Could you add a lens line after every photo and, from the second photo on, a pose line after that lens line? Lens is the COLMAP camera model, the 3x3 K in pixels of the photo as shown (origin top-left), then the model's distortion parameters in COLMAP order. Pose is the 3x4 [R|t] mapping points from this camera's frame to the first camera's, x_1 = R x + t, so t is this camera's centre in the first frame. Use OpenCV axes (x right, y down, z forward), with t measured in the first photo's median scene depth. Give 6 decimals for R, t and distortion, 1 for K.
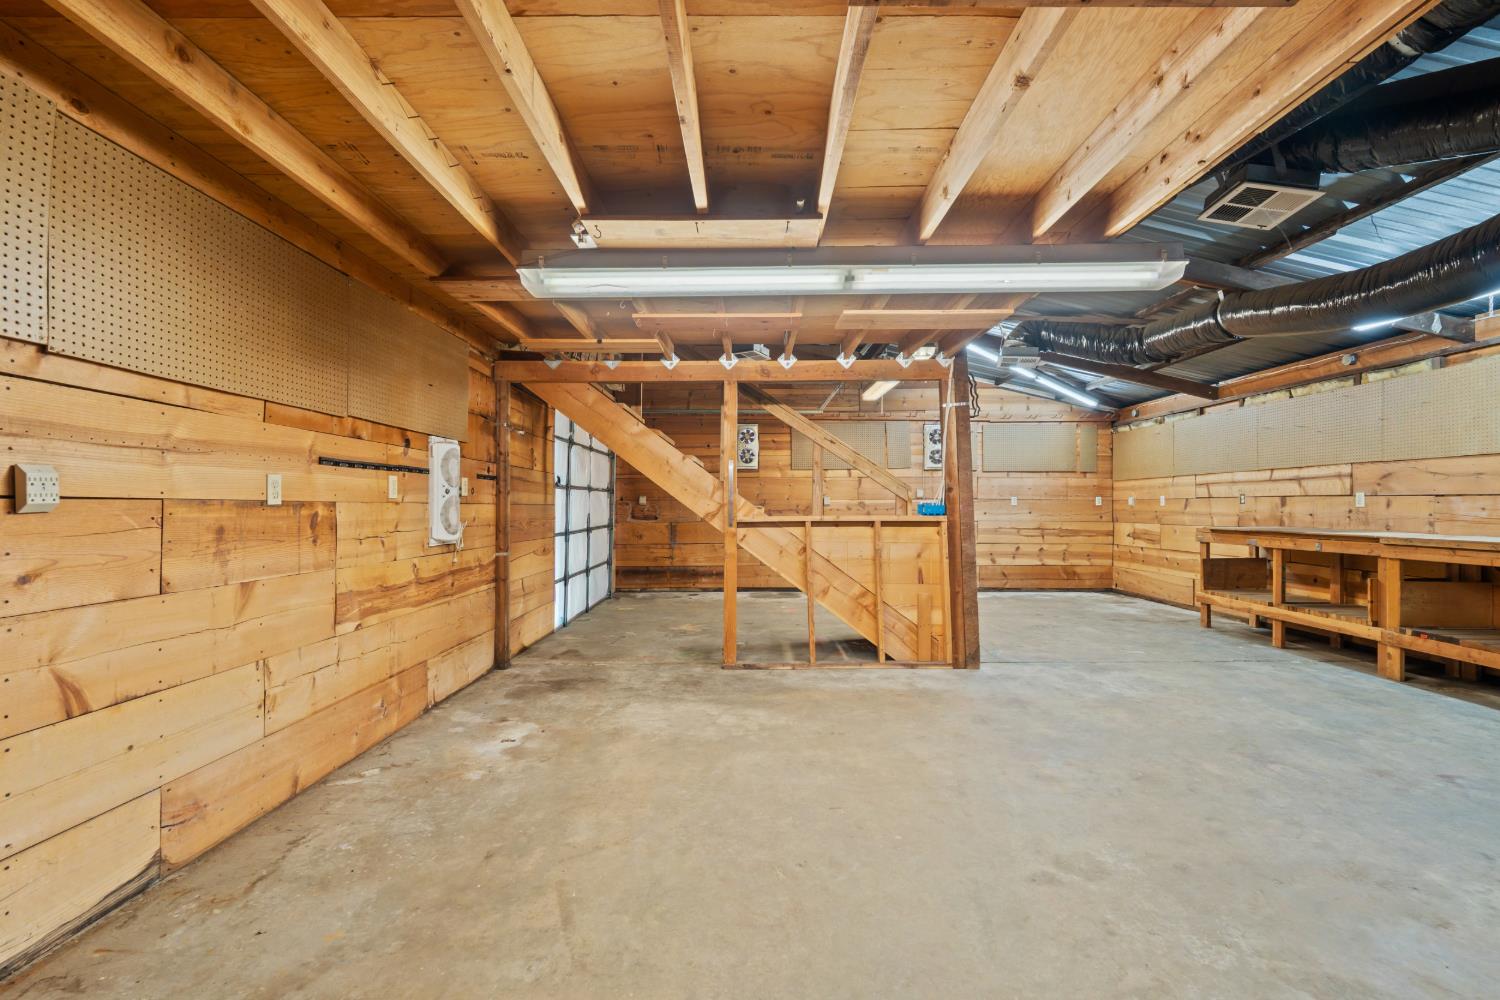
lens RADIAL K [[676.7, 0, 747.2], [0, 676.7, 502.2], [0, 0, 1]] dist [-0.000159, -0.000012]
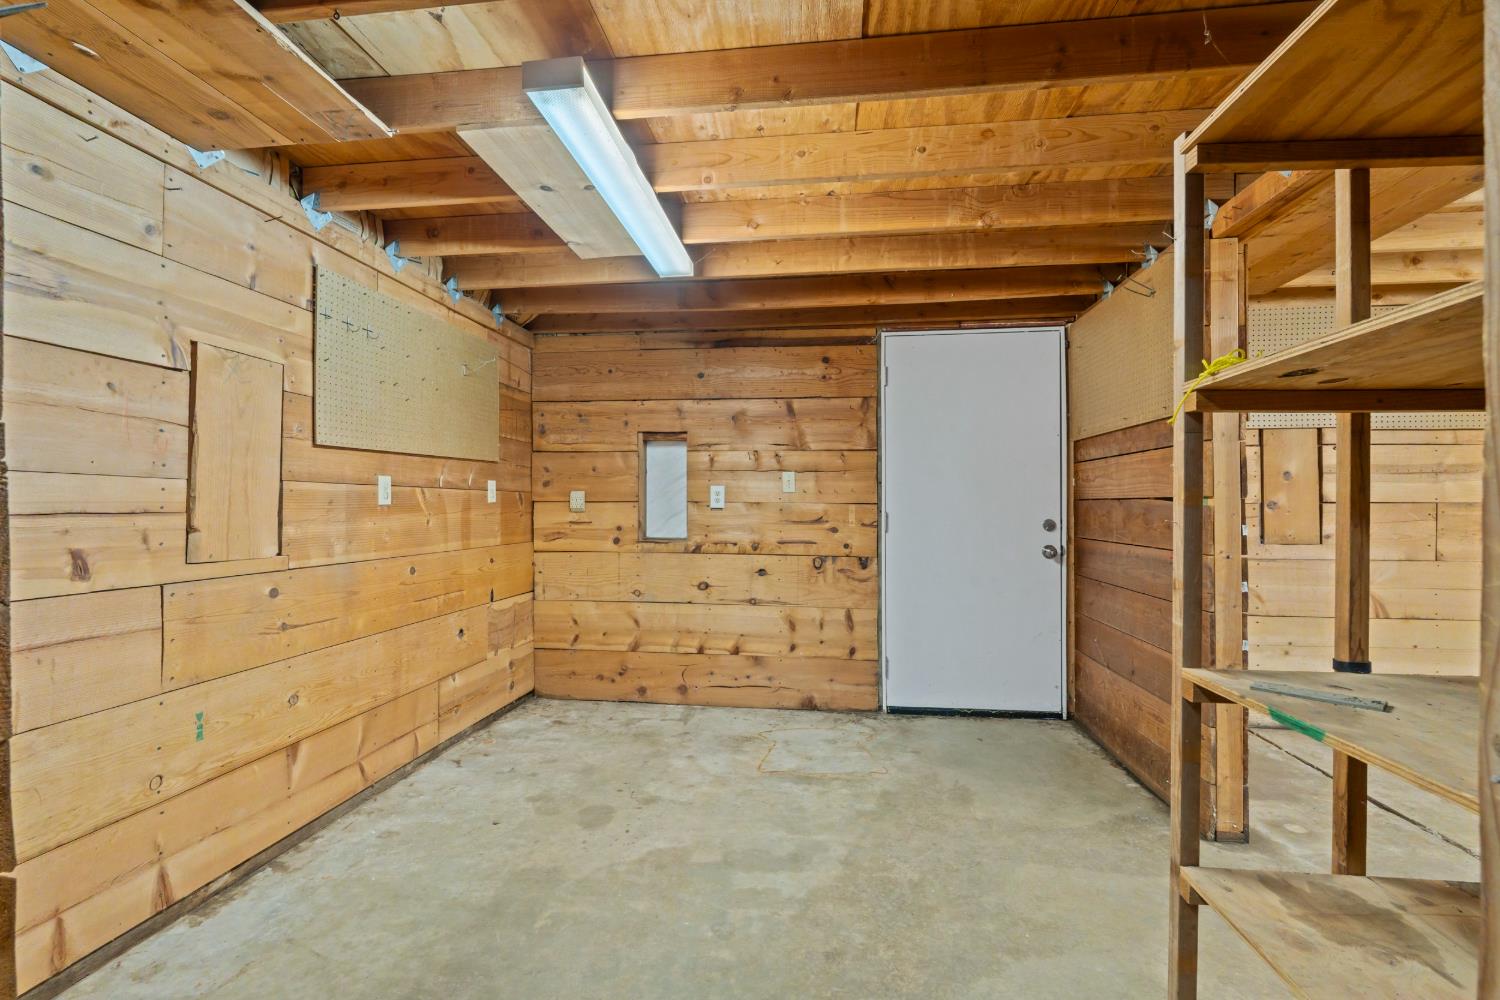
lens RADIAL K [[676.7, 0, 748.0], [0, 676.7, 500.1], [0, 0, 1]] dist [-0.000159, -0.000012]
pose [[-0.111257, -0.002237, -0.993789, 0.944220], [0.004767, 0.999985, -0.002785, -0.014080], [0.993780, -0.005047, -0.111245, -0.473575]]
